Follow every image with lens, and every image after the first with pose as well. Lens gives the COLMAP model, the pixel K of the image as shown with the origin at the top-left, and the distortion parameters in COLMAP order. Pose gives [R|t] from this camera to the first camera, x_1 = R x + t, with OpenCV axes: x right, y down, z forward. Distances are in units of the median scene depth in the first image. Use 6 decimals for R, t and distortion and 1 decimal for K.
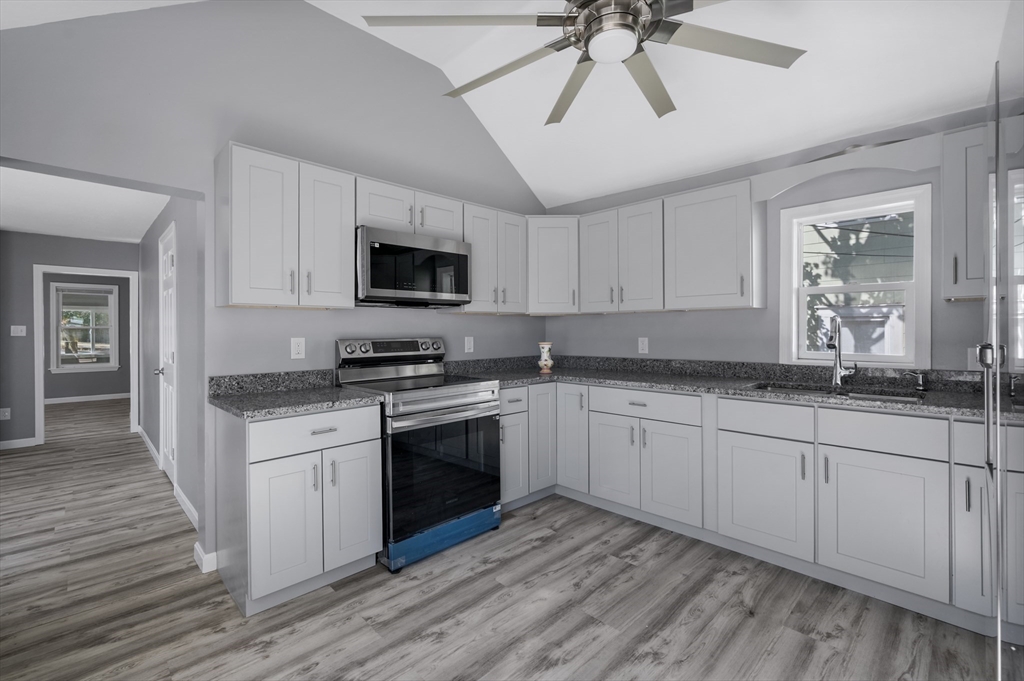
lens RADIAL K [[462.9, 0, 506.5], [0, 462.9, 333.4], [0, 0, 1]] dist [0.001536, -0.000853]
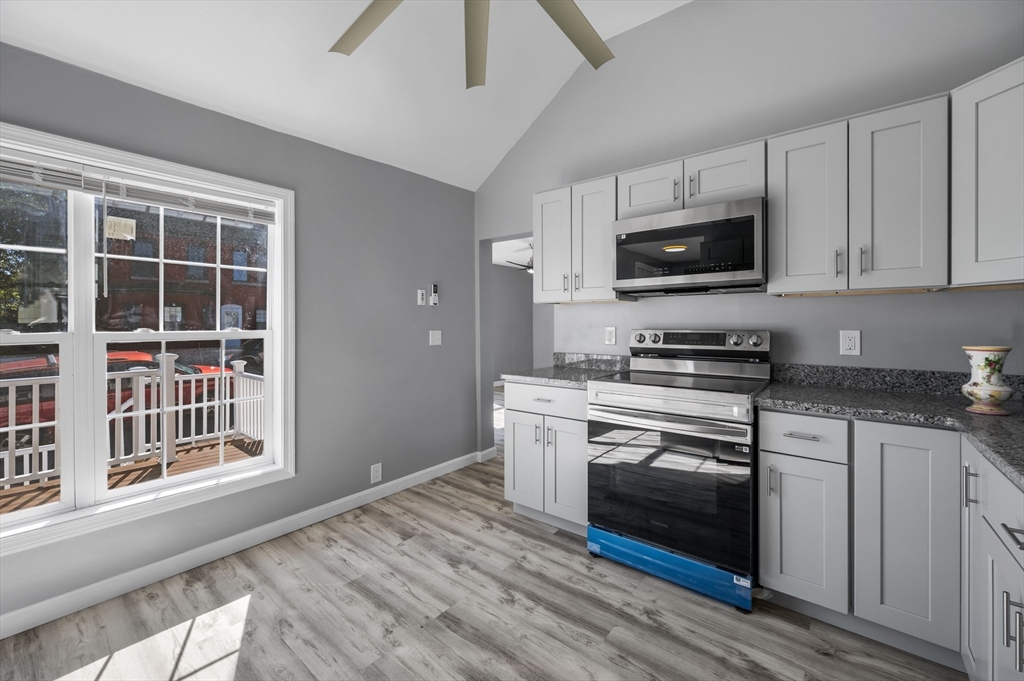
lens RADIAL K [[416.9, 0, 503.2], [0, 416.9, 326.0], [0, 0, 1]] dist [-0.001610, 0.001029]
pose [[0.100268, 0.015325, -0.994842, 0.603065], [-0.000944, 0.999882, 0.015307, -0.008968], [0.994960, -0.000595, 0.100271, 0.647638]]
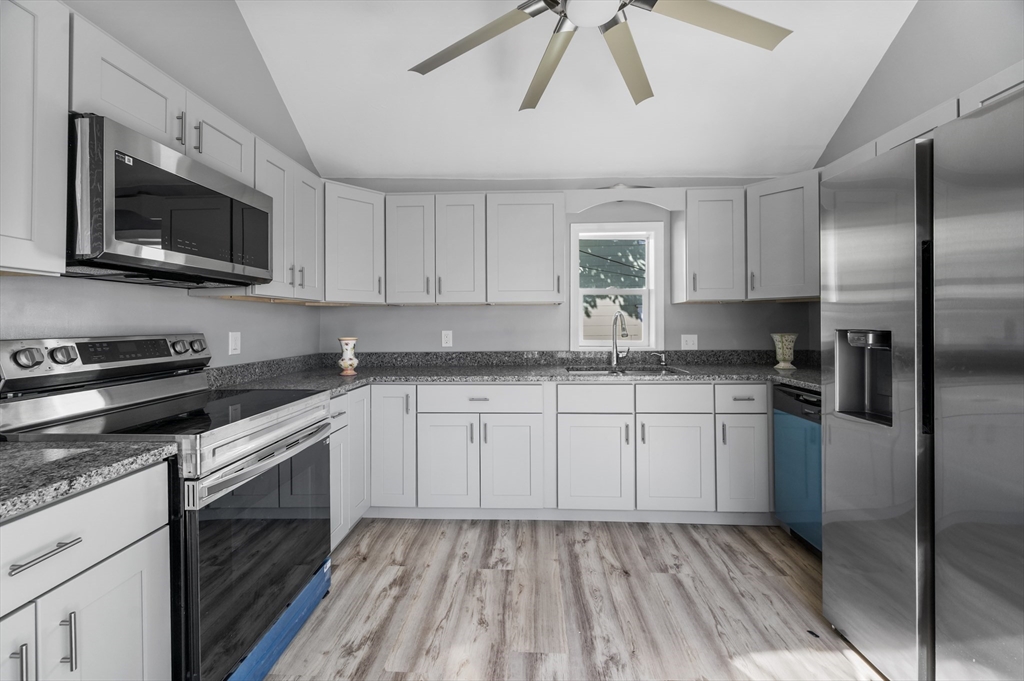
lens RADIAL K [[416.9, 0, 514.6], [0, 416.9, 322.6], [0, 0, 1]] dist [-0.001610, 0.001029]
pose [[0.721440, 0.004064, 0.692465, -0.290681], [0.005292, 0.999921, -0.011382, 0.003611], [-0.692457, 0.011876, 0.721362, 0.349186]]
